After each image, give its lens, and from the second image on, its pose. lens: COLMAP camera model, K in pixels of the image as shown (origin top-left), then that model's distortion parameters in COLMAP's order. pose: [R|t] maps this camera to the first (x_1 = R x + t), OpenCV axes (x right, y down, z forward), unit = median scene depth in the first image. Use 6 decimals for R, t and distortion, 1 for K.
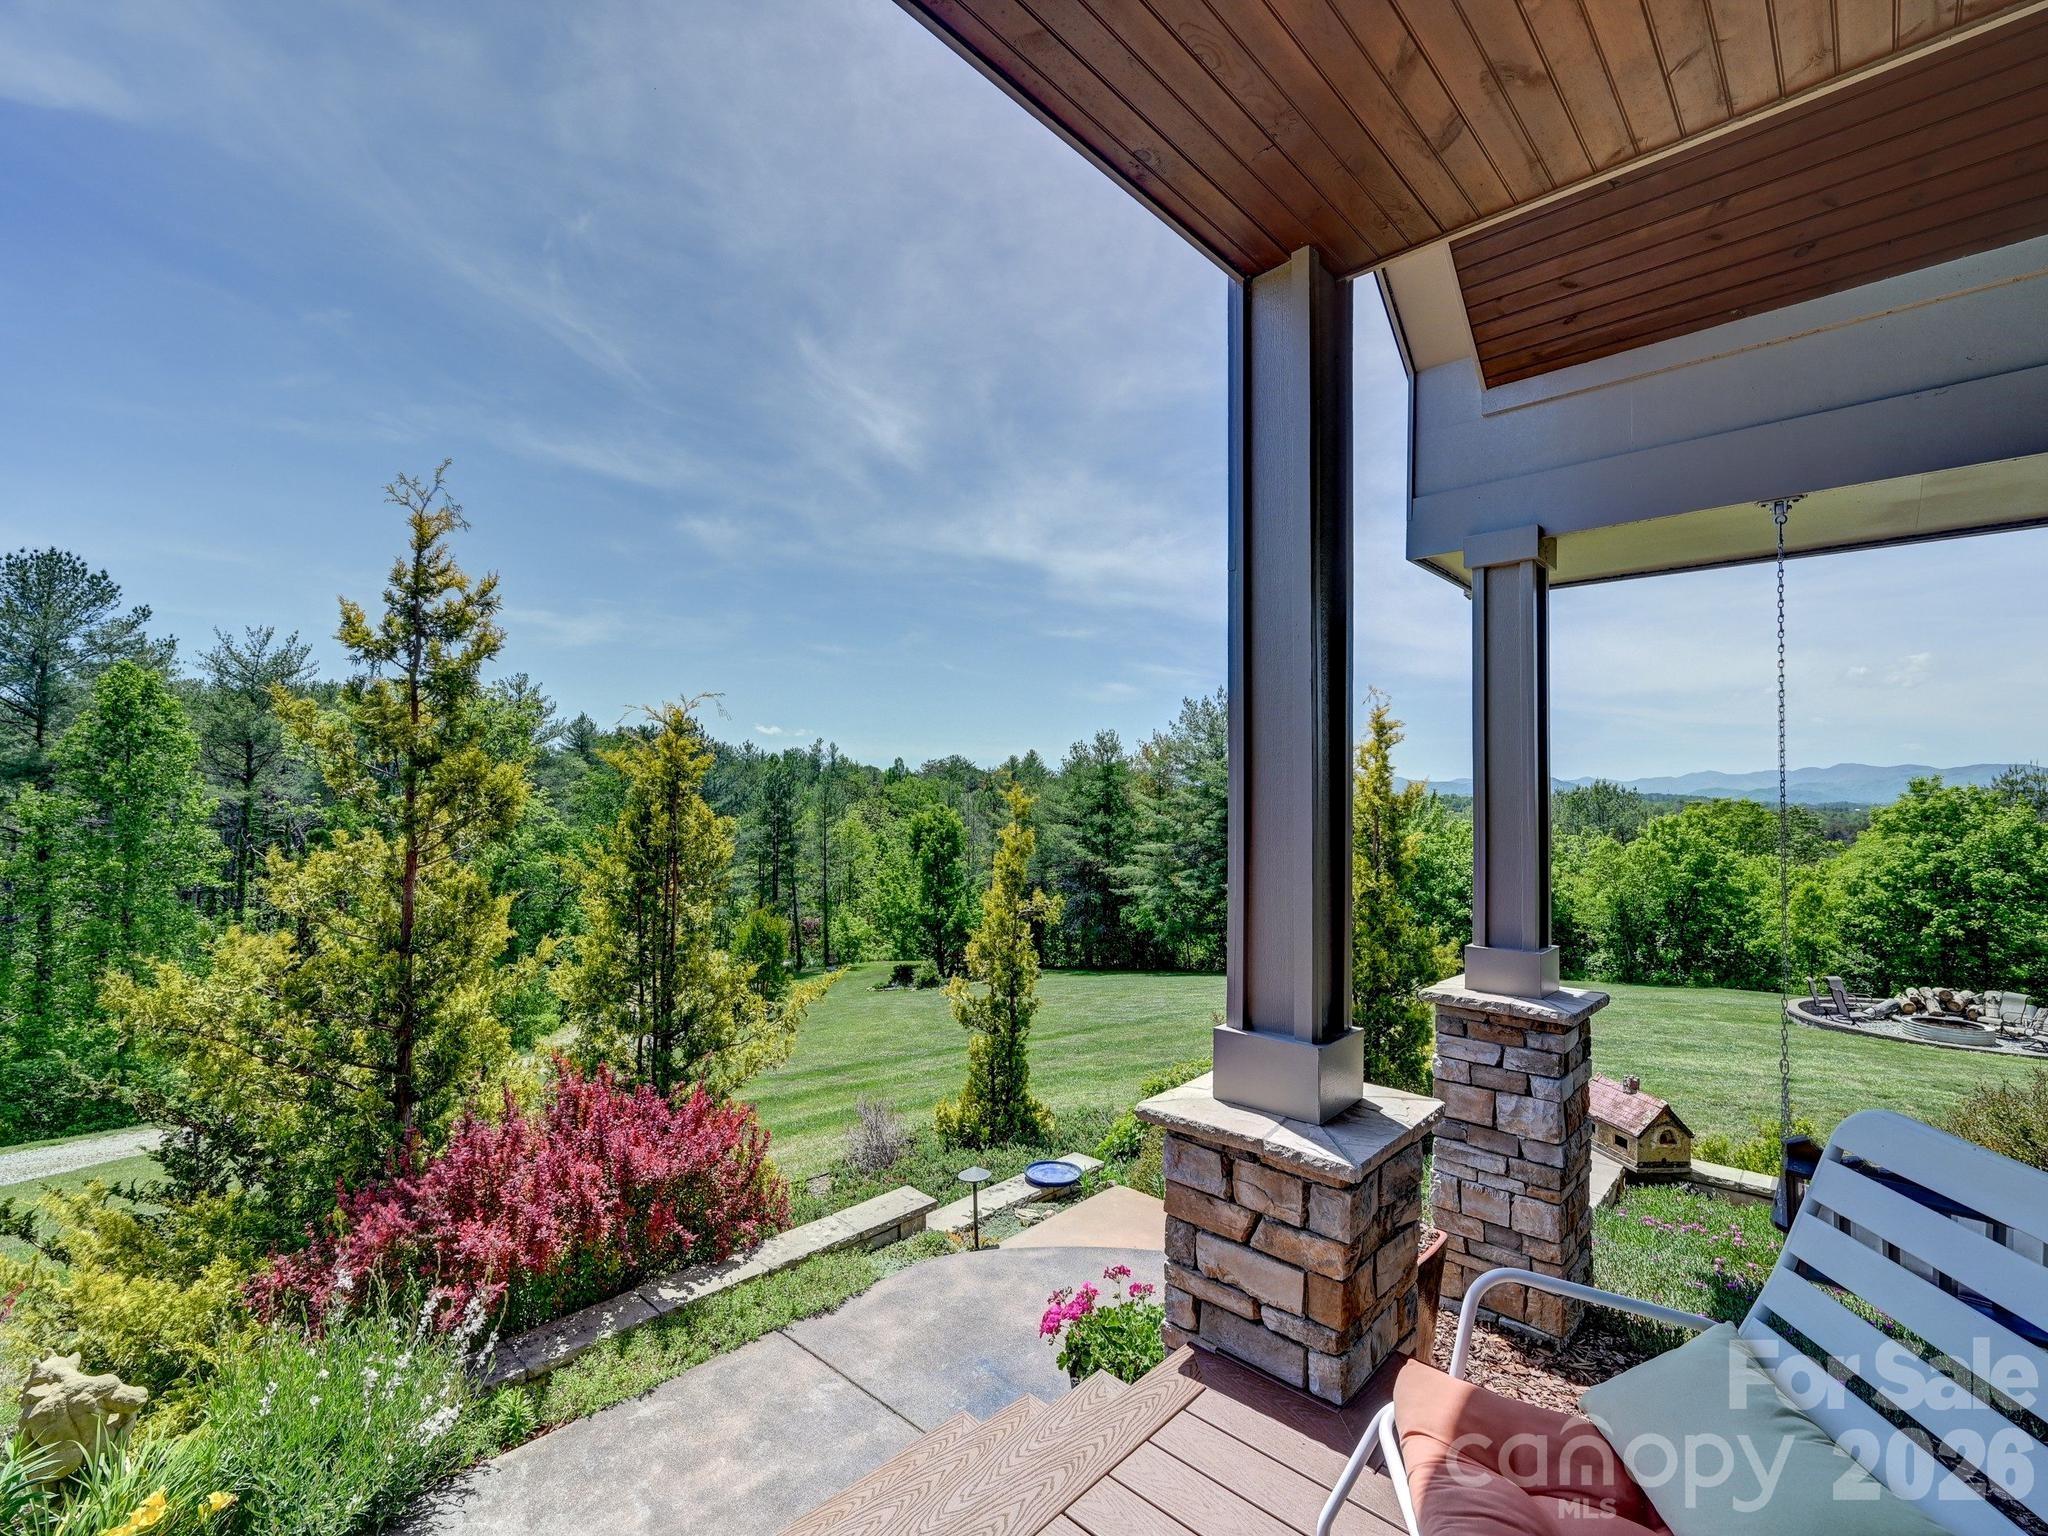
lens RADIAL K [[913.6, 0, 1023.1], [0, 913.6, 787.0], [0, 0, 1]] dist [0.000622, -0.000773]
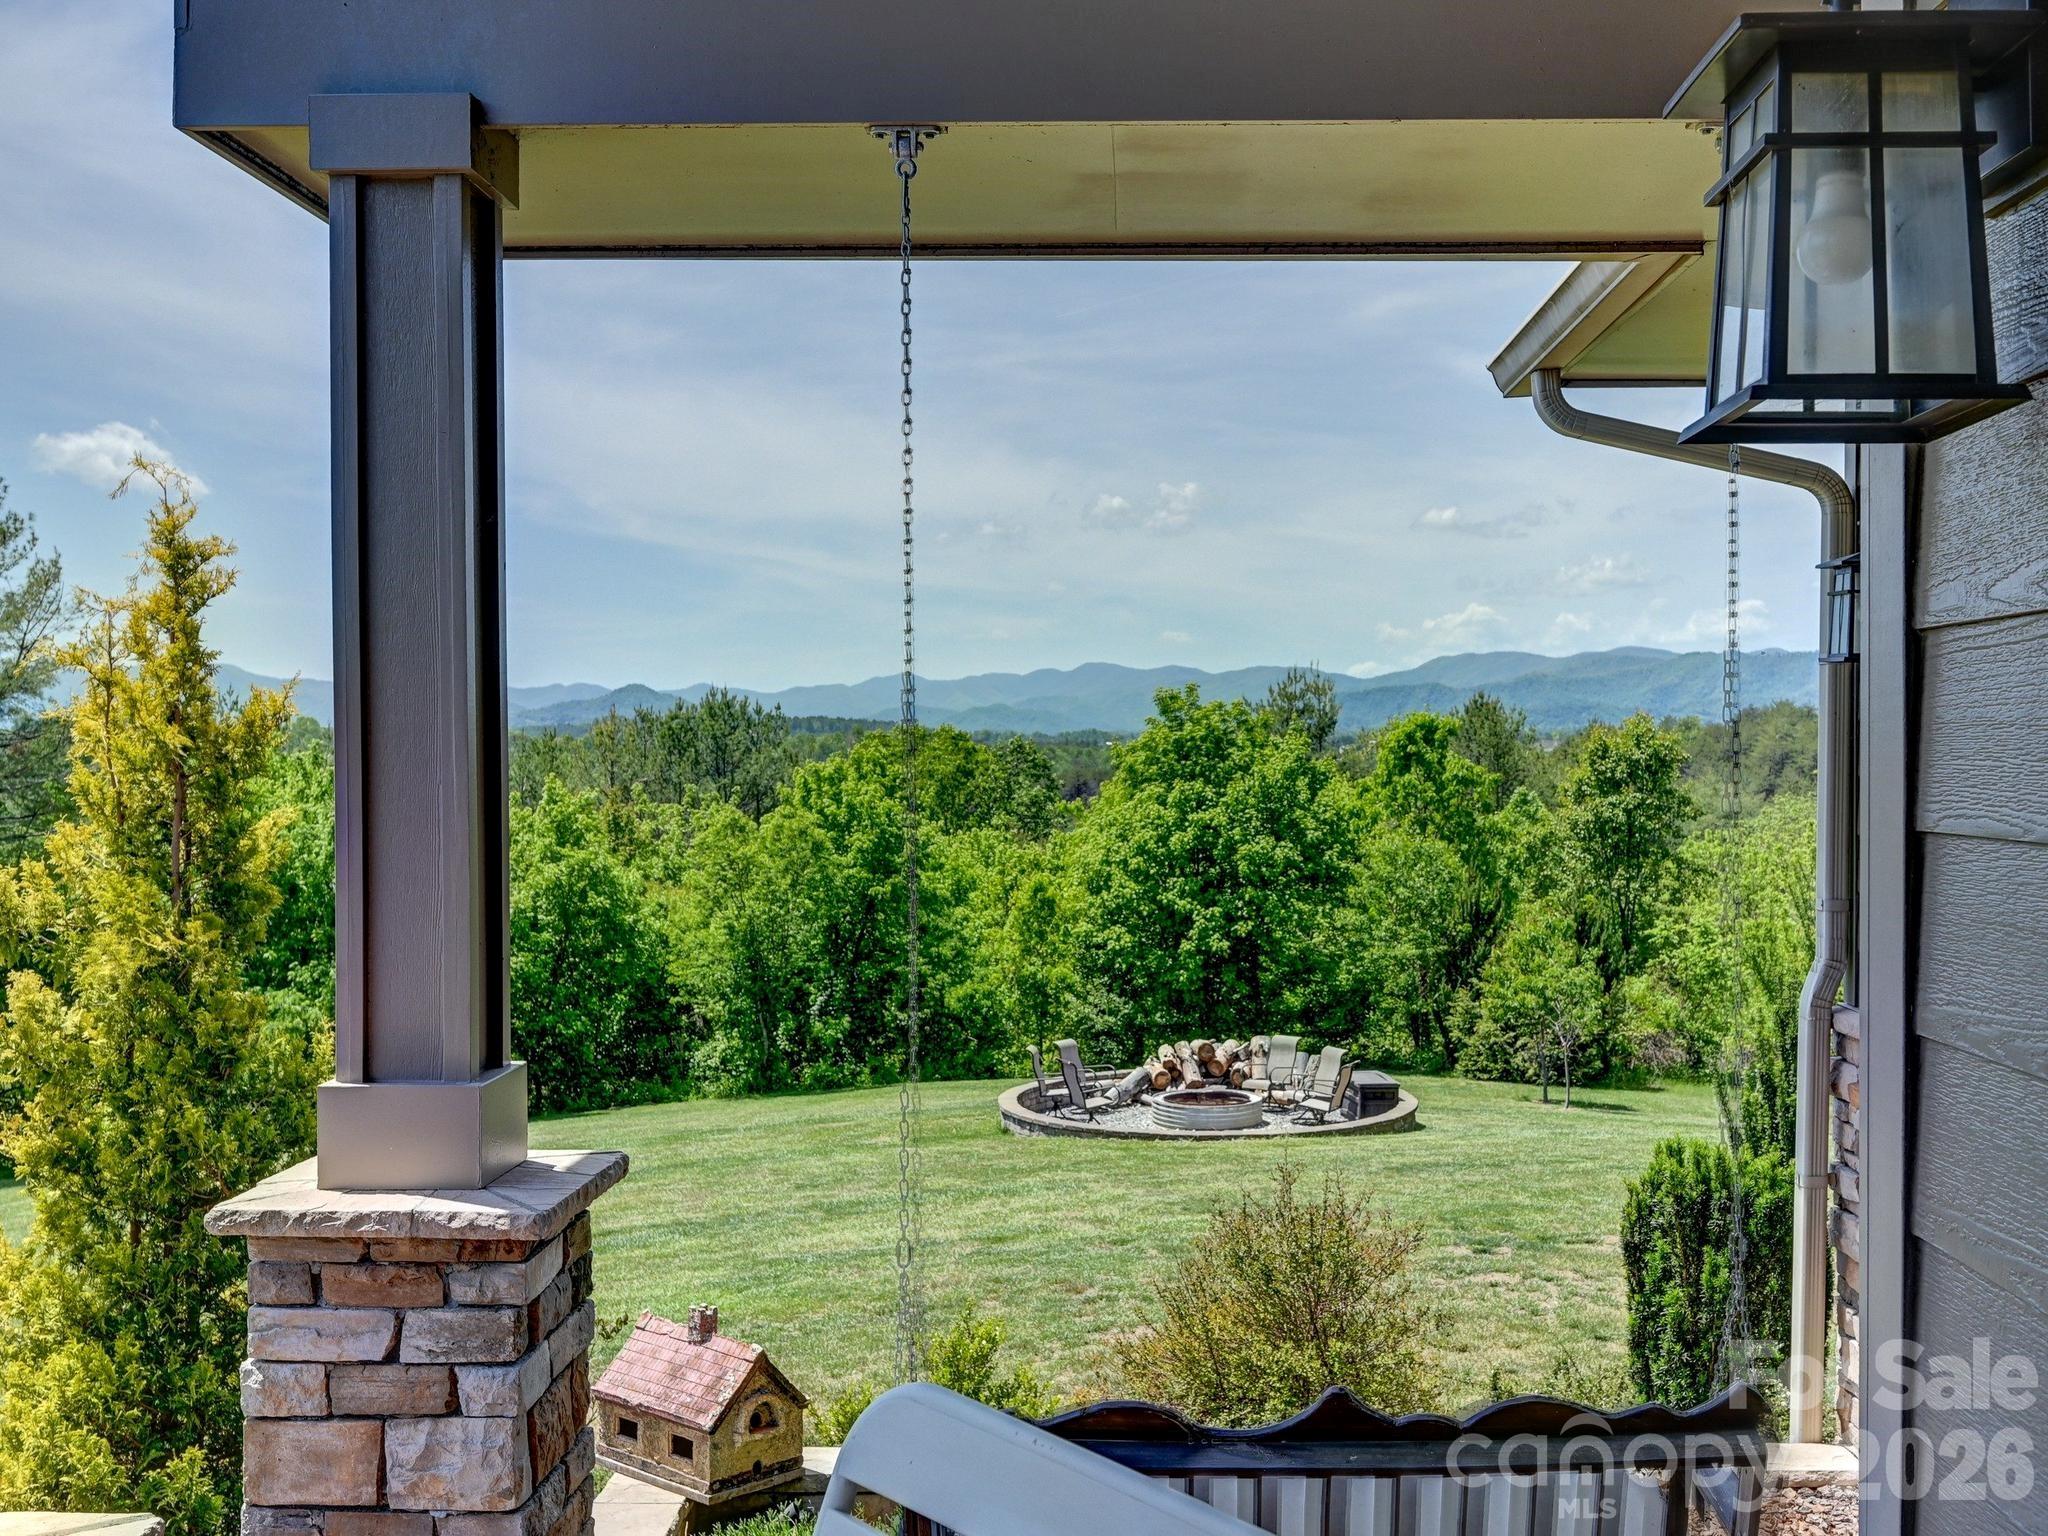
lens RADIAL K [[2364.4, 0, 1024.2], [0, 2364.4, 771.5], [0, 0, 1]] dist [-0.012304, 0.000000]
pose [[0.734969, -0.020698, 0.677785, -0.108079], [0.000913, 0.999563, 0.029535, -0.000988], [-0.678101, -0.021088, 0.734667, -0.046919]]
